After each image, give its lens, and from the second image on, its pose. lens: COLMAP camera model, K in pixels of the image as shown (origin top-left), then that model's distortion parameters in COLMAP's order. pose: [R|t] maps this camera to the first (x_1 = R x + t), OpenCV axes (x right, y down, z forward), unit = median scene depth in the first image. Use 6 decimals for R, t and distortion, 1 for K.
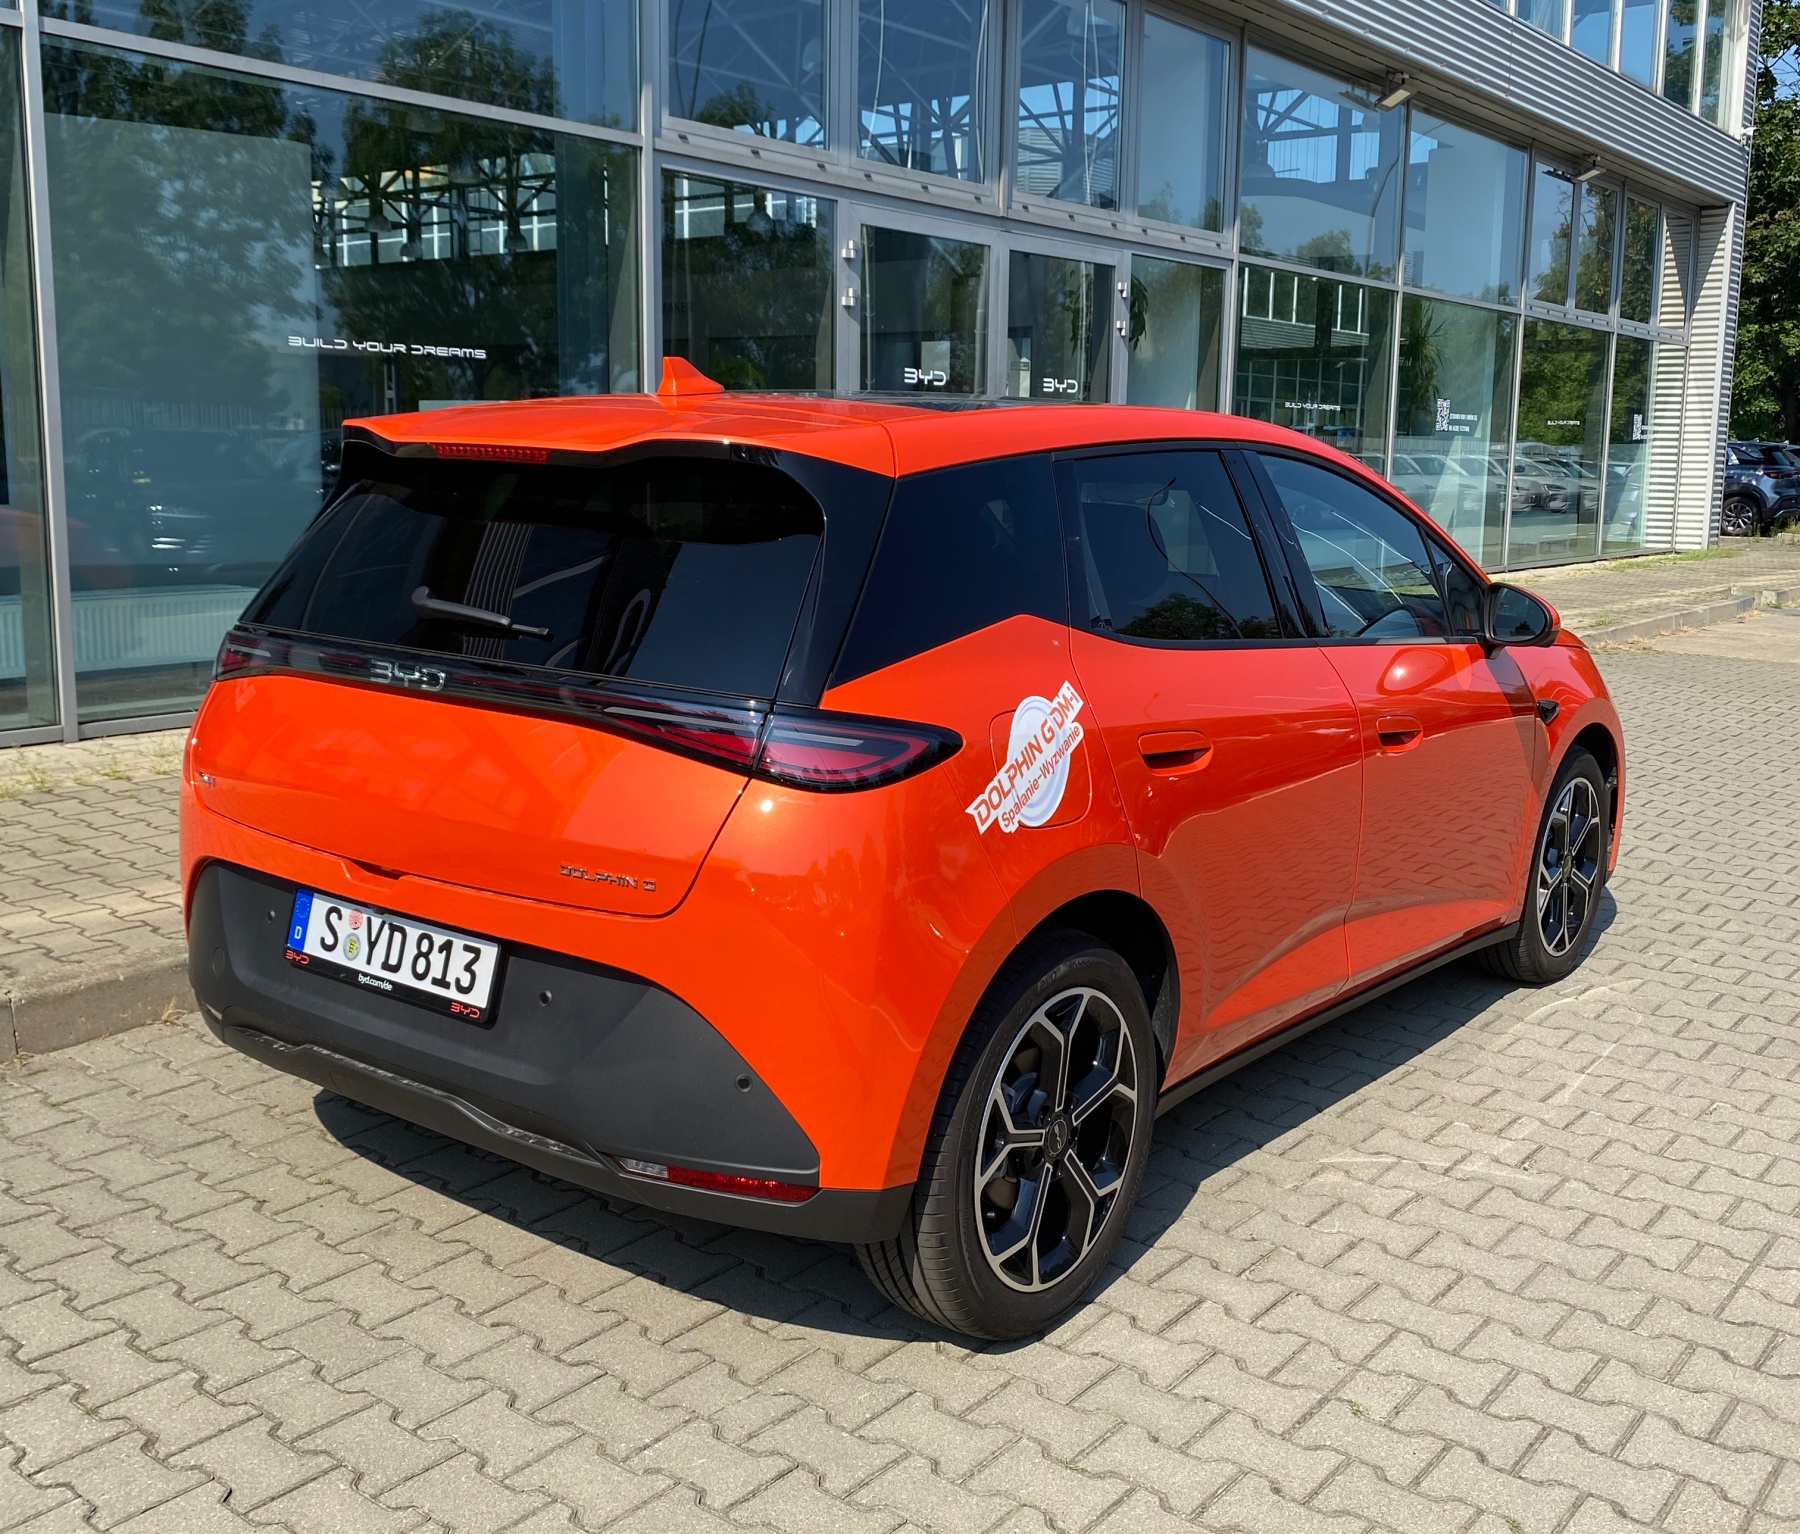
lens RADIAL K [[1830.4, 0, 898.5], [0, 1830.4, 763.3], [0, 0, 1]] dist [-0.001739, 0.000000]
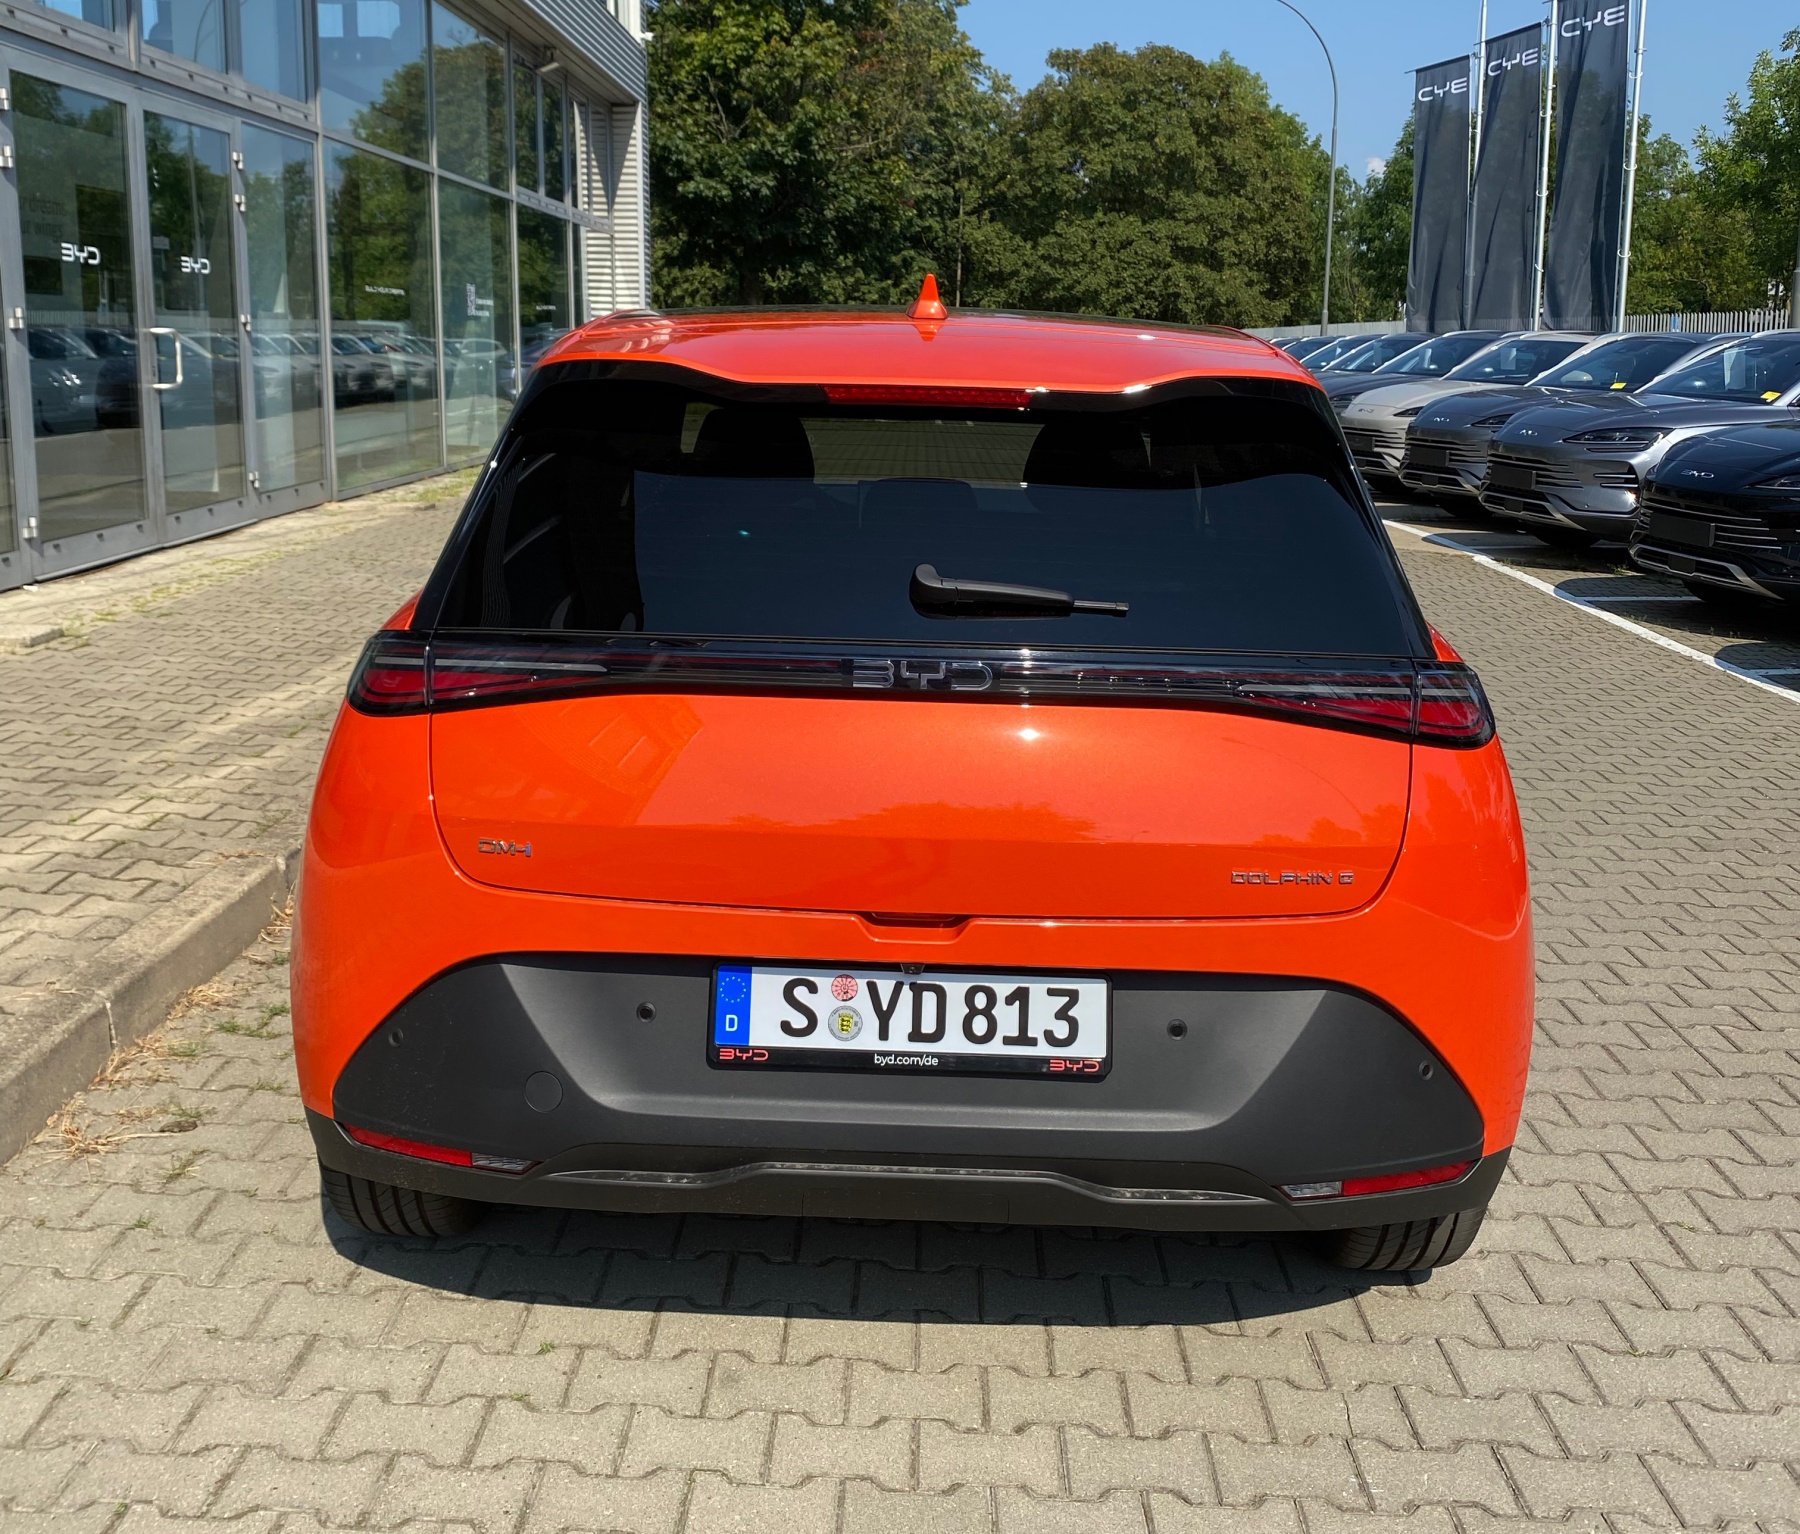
lens RADIAL K [[1830.4, 0, 873.6], [0, 1830.4, 685.3], [0, 0, 1]] dist [-0.001739, 0.000000]
pose [[0.804977, -0.114772, 0.582099, -0.706873], [0.101019, 0.993299, 0.056150, -0.083476], [-0.584643, 0.013603, 0.811177, 0.348078]]
